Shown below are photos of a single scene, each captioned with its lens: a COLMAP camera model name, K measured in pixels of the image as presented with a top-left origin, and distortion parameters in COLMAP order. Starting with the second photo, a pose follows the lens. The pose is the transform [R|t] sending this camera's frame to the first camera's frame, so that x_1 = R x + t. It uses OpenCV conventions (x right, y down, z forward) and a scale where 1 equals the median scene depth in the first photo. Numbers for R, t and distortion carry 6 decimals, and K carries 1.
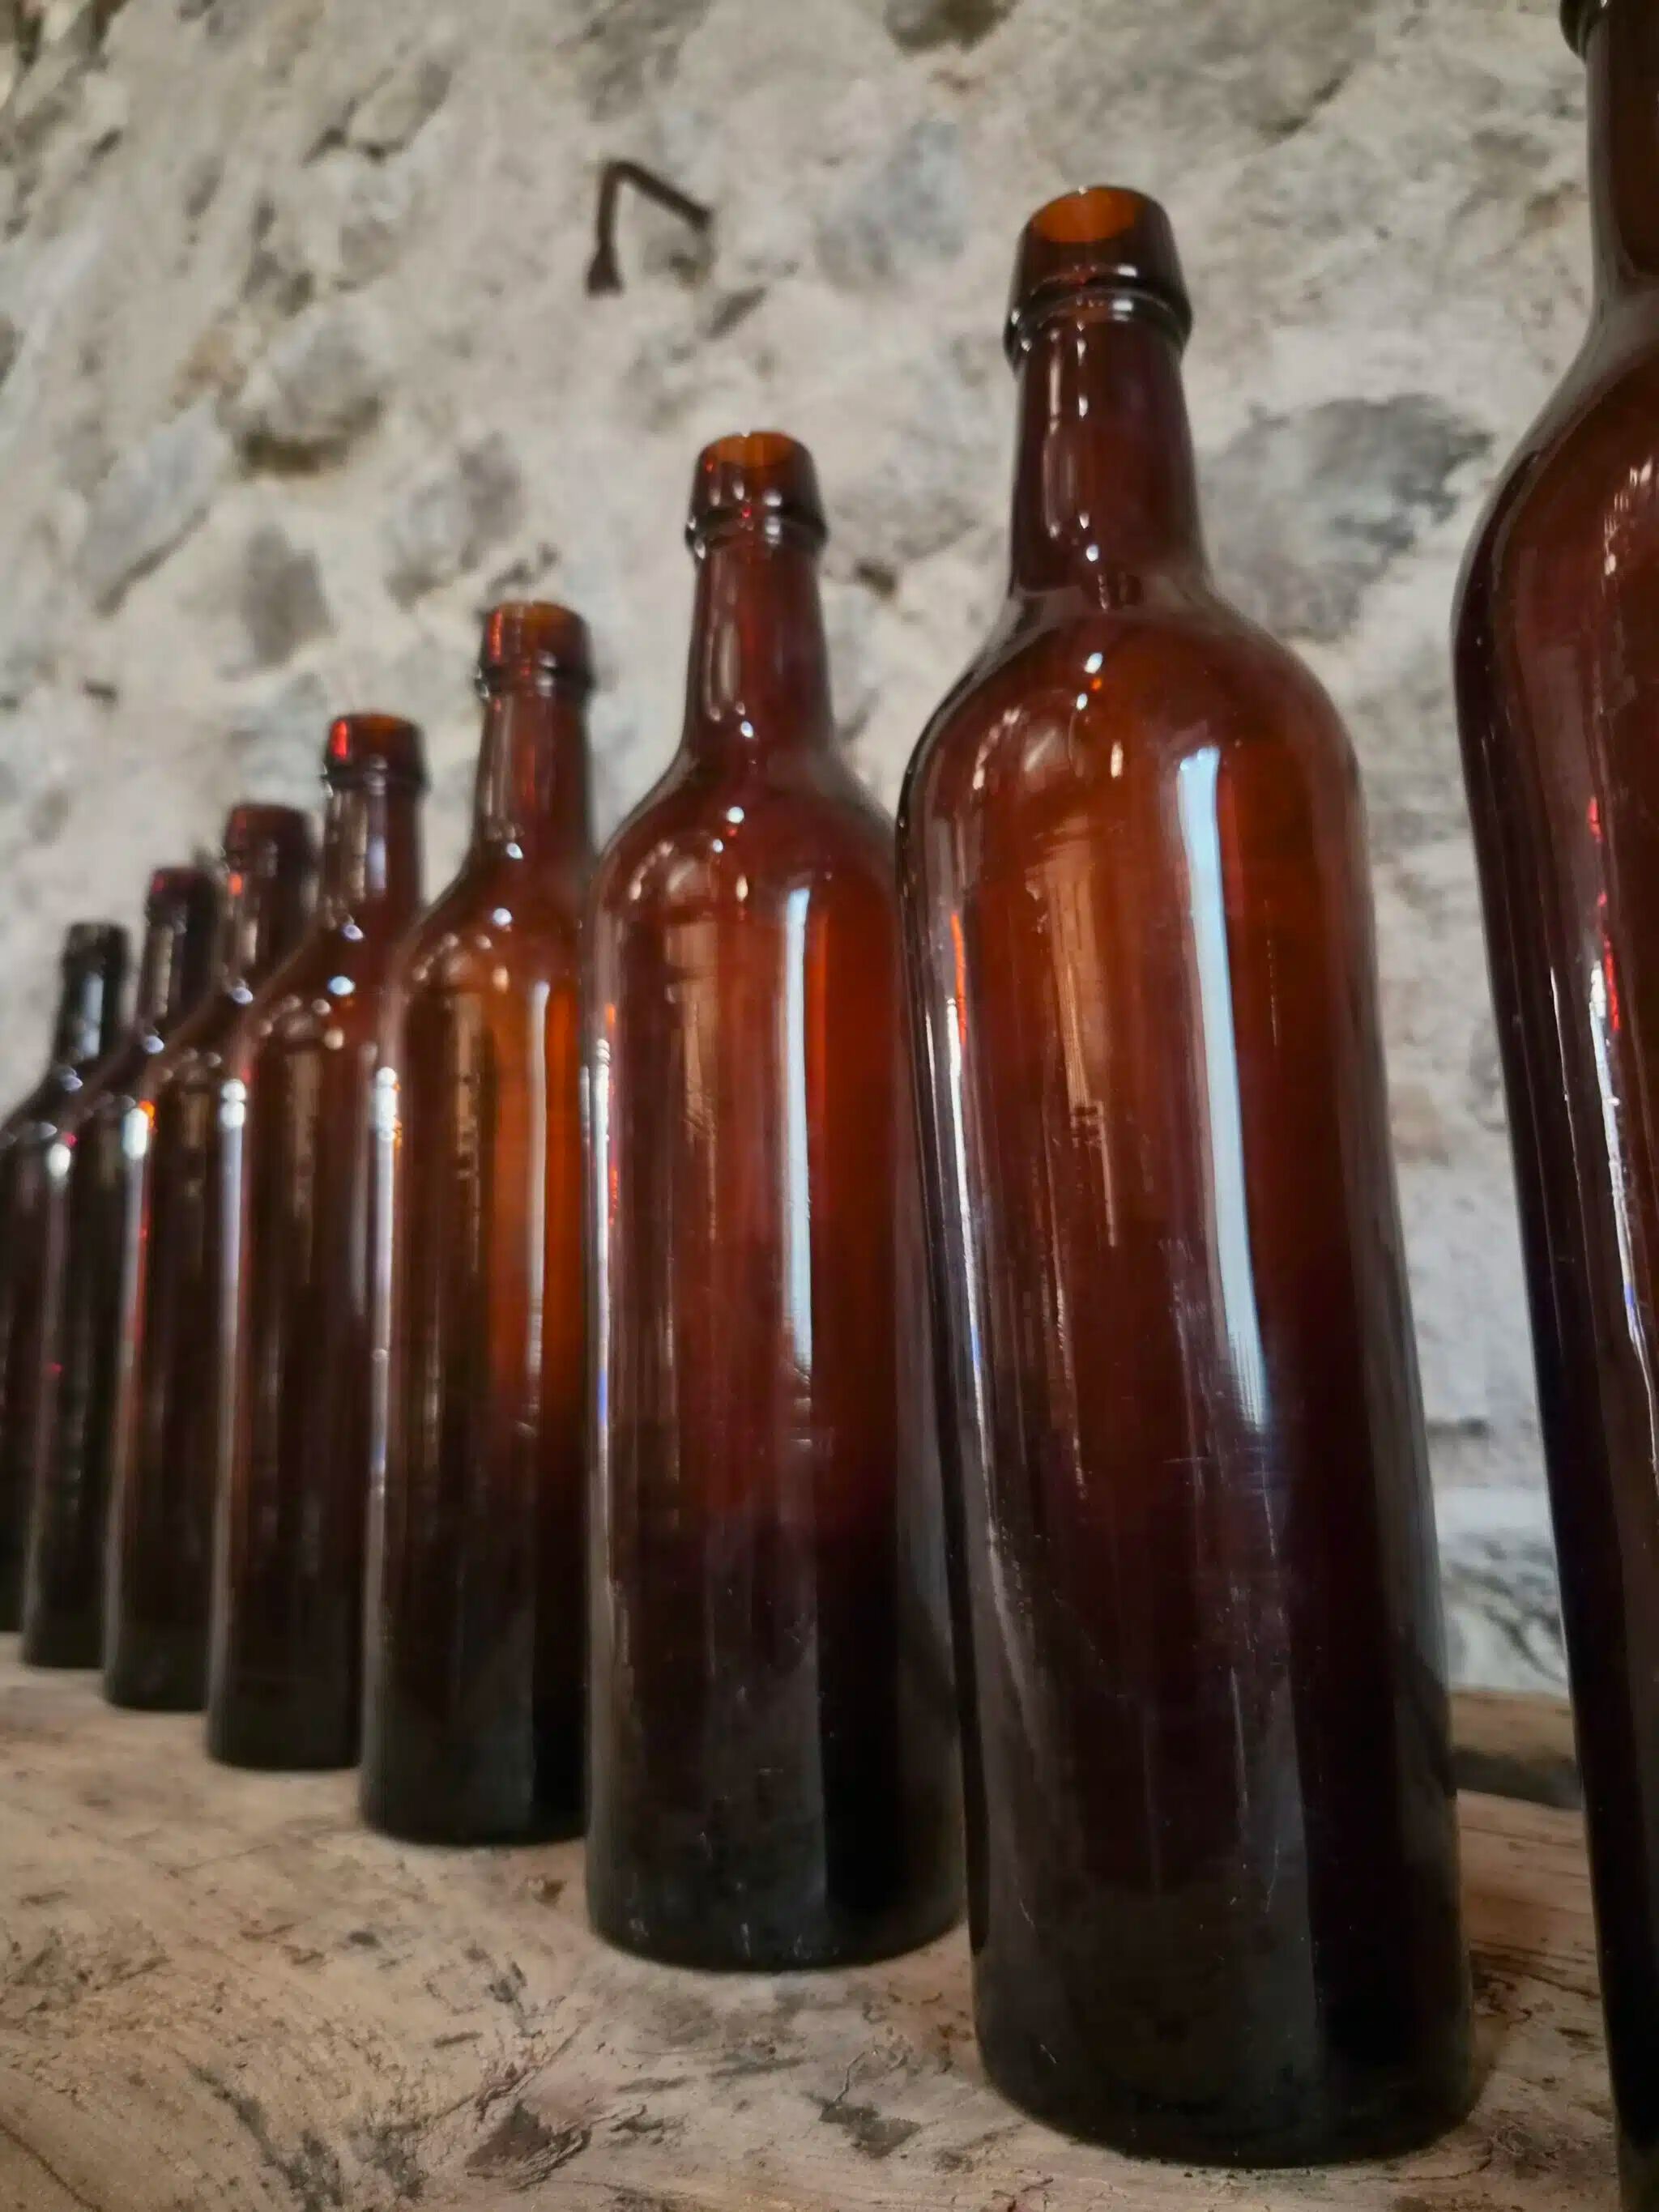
lens RADIAL K [[1573.7, 0, 837.3], [0, 1573.7, 1116.2], [0, 0, 1]] dist [-0.000122, -0.004174]
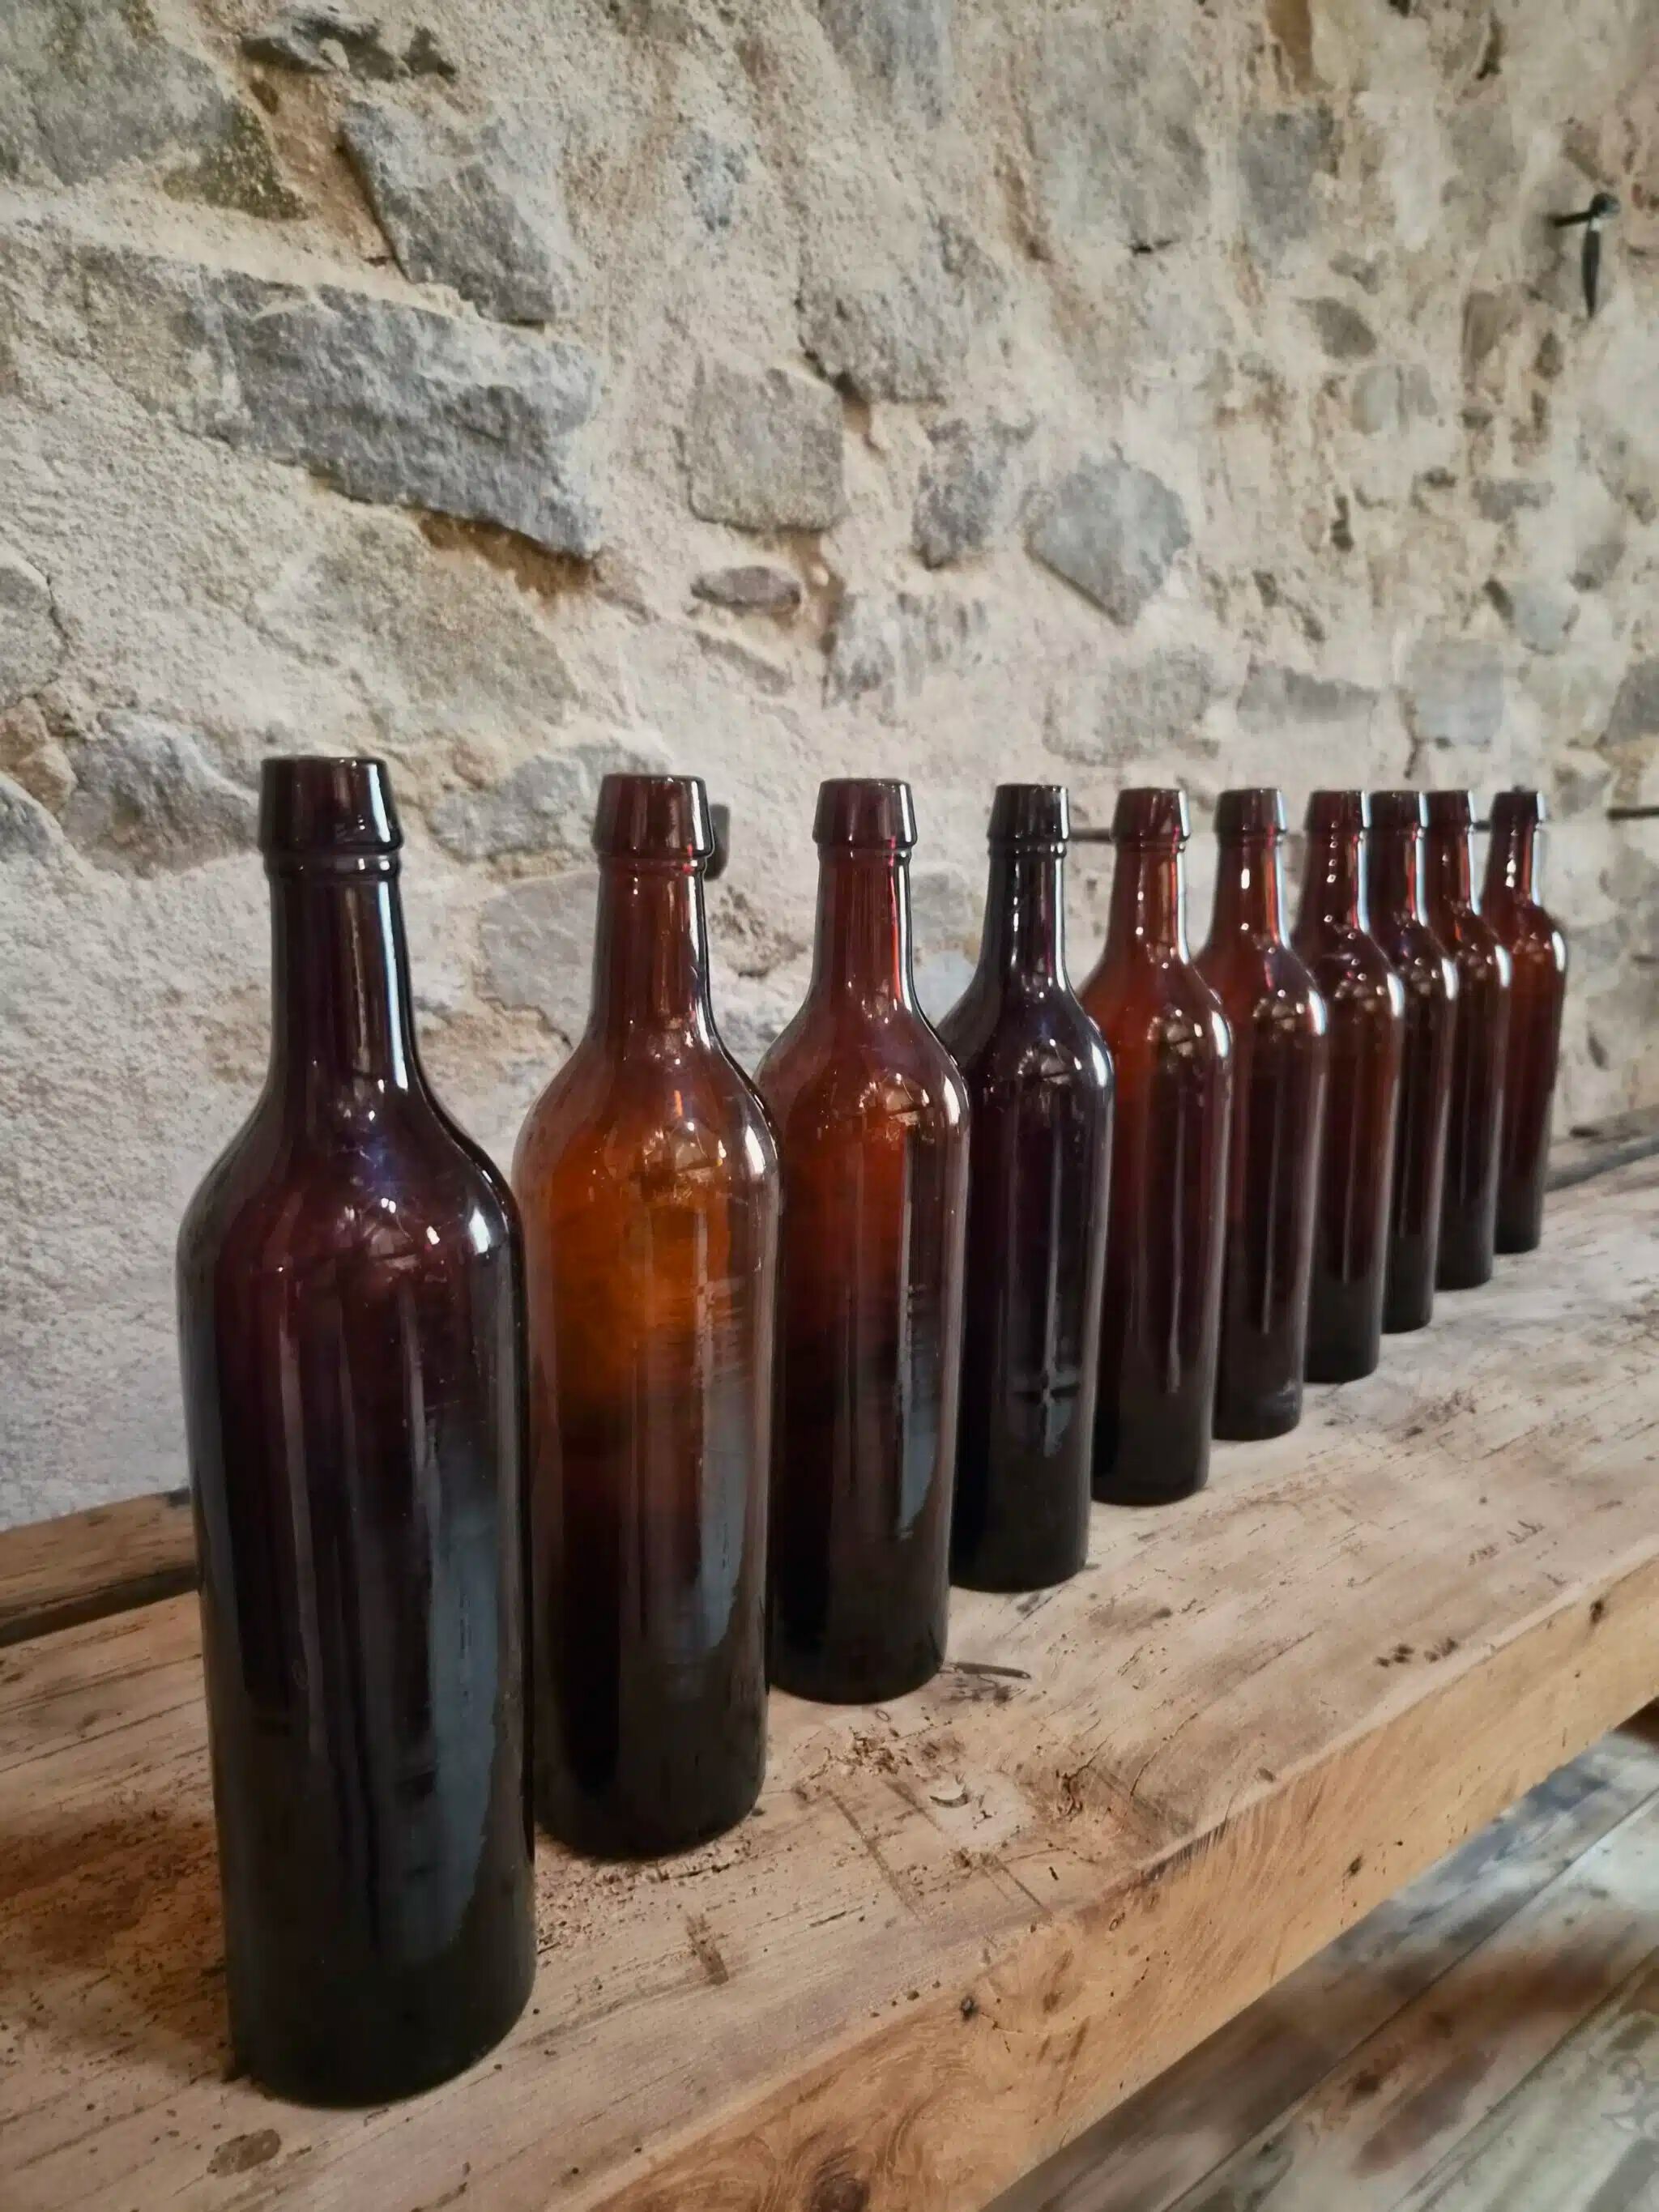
lens RADIAL K [[1495.4, 0, 837.8], [0, 1495.4, 1097.0], [0, 0, 1]] dist [0.041232, -0.034120]
pose [[0.207093, -0.175539, 0.962444, -1.098837], [-0.157070, 0.965043, 0.209811, -0.084263], [-0.965630, -0.194621, 0.172282, 0.732809]]
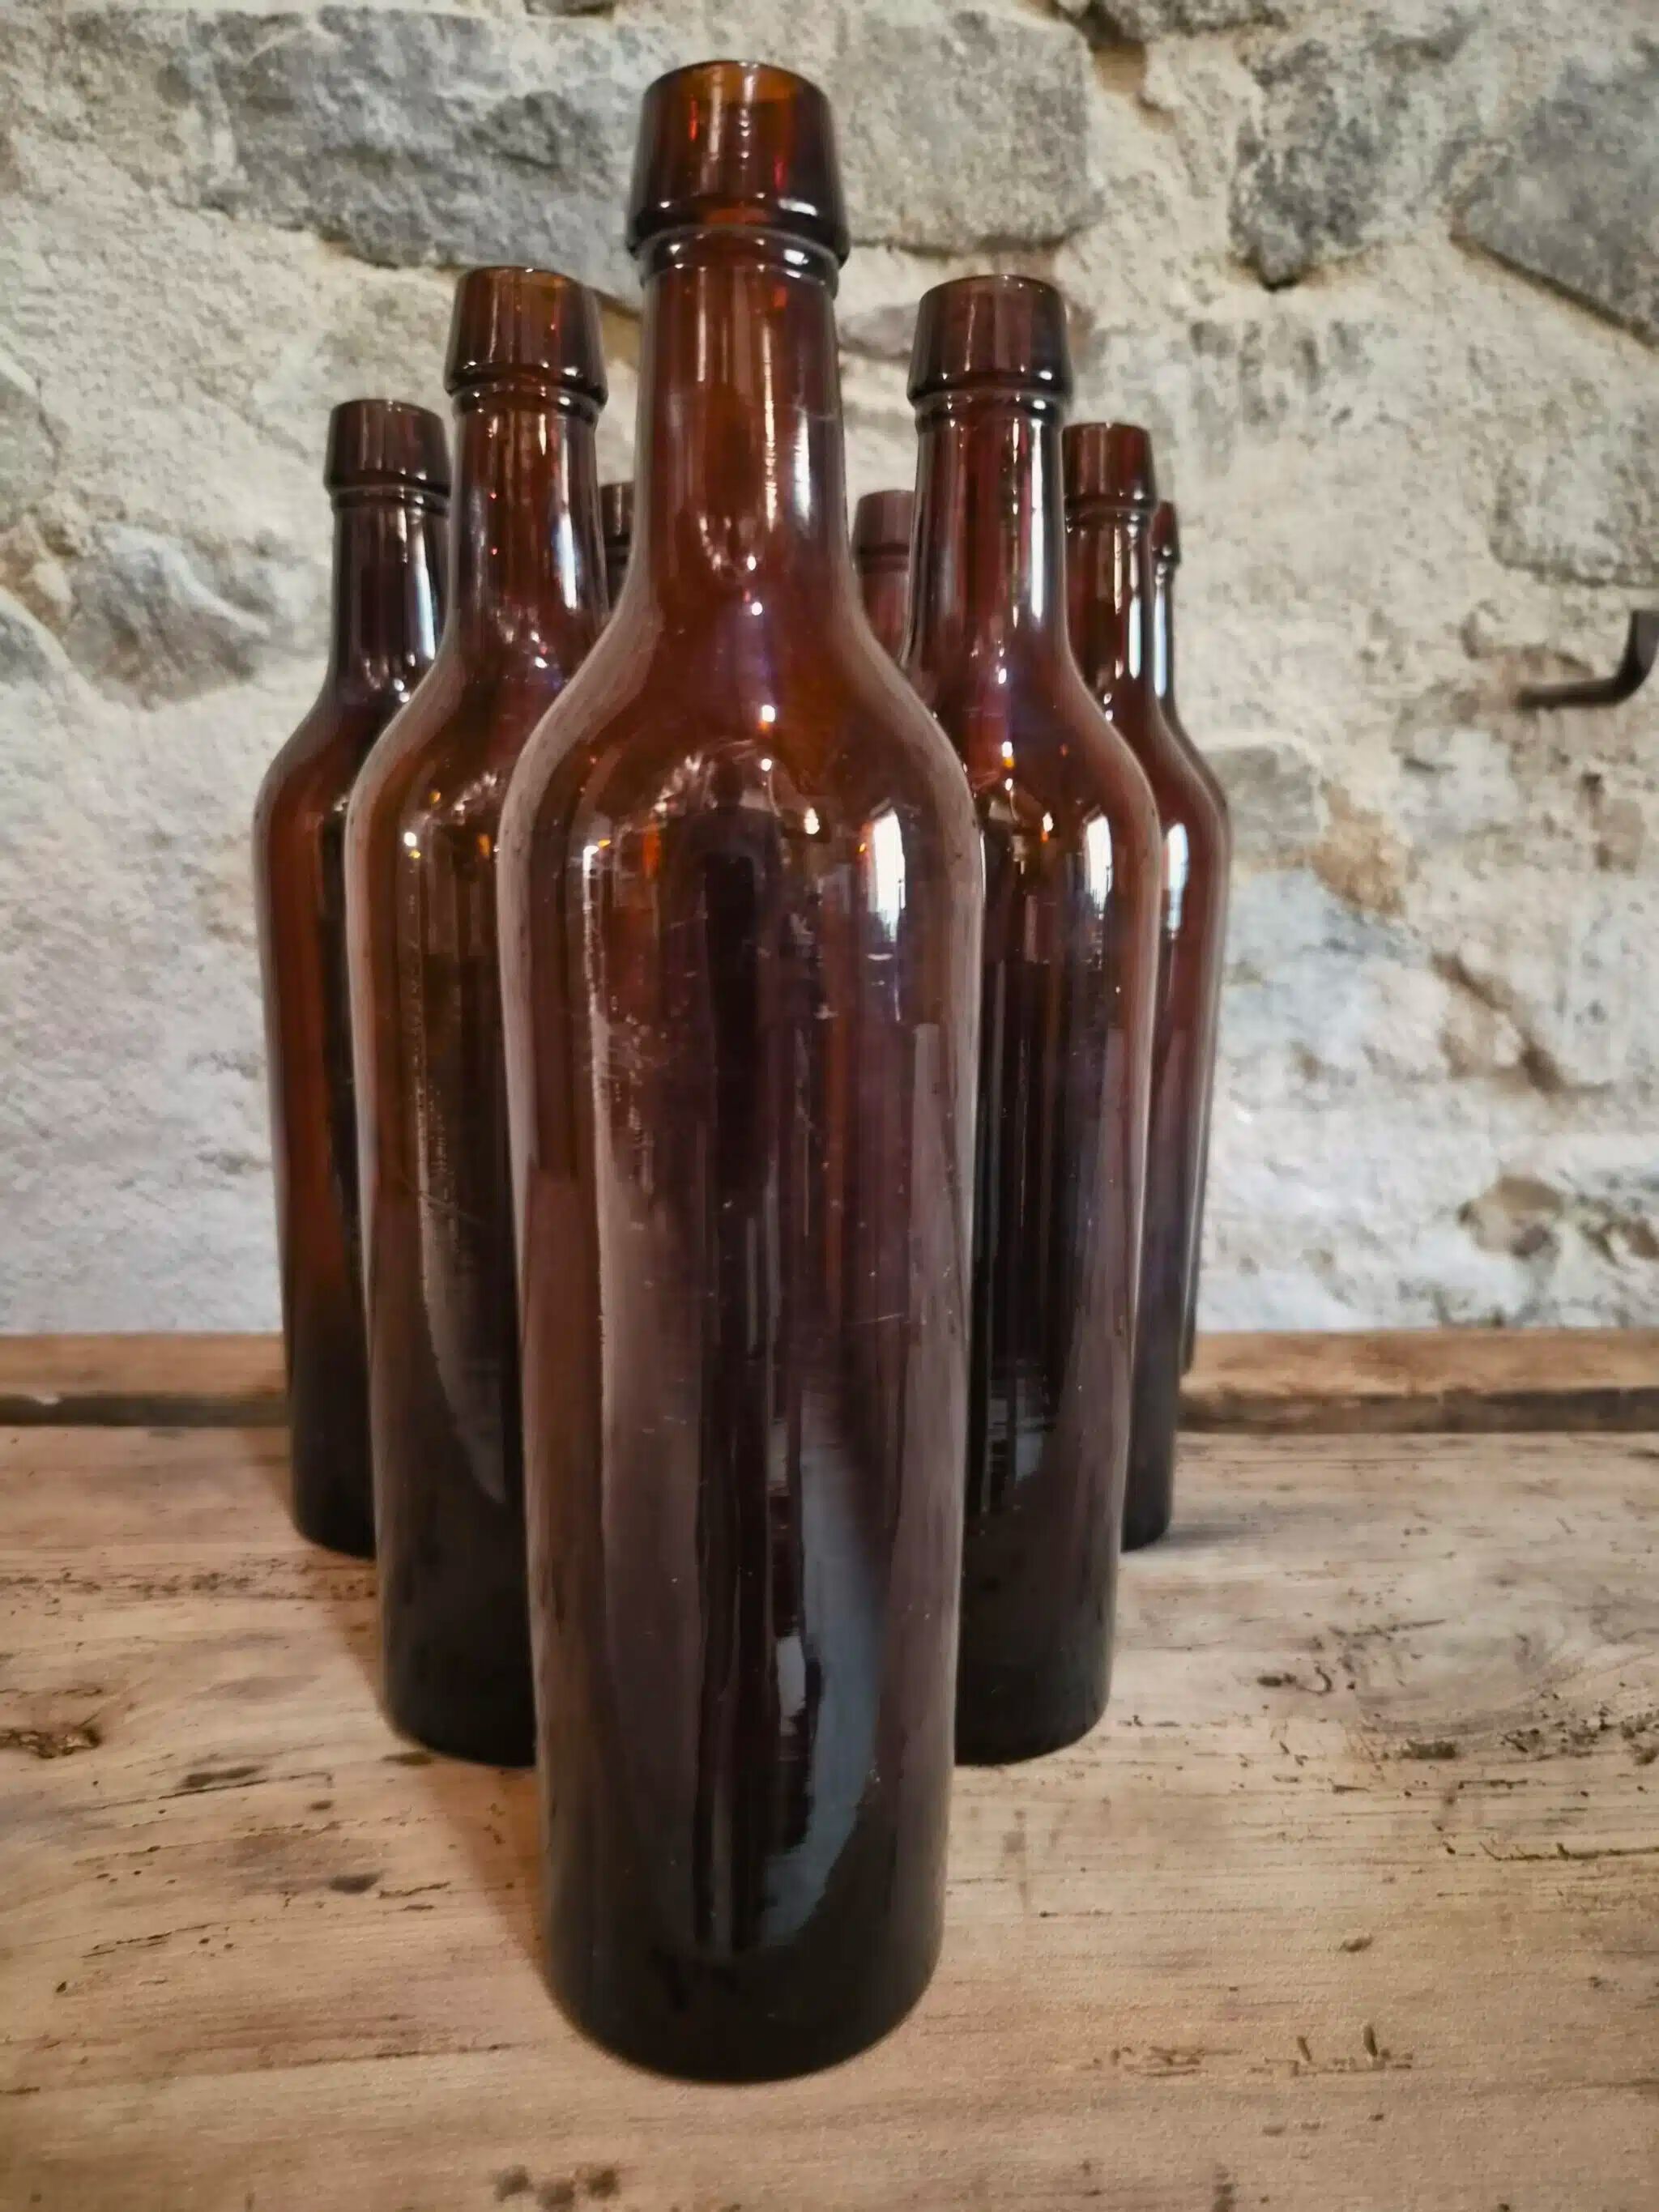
lens RADIAL K [[1514.5, 0, 823.2], [0, 1514.5, 1127.6], [0, 0, 1]] dist [0.036596, -0.034164]
pose [[0.730102, -0.103072, 0.675520, -0.643855], [-0.124791, 0.951824, 0.280104, -0.023910], [-0.671847, -0.288803, 0.682066, 0.431539]]
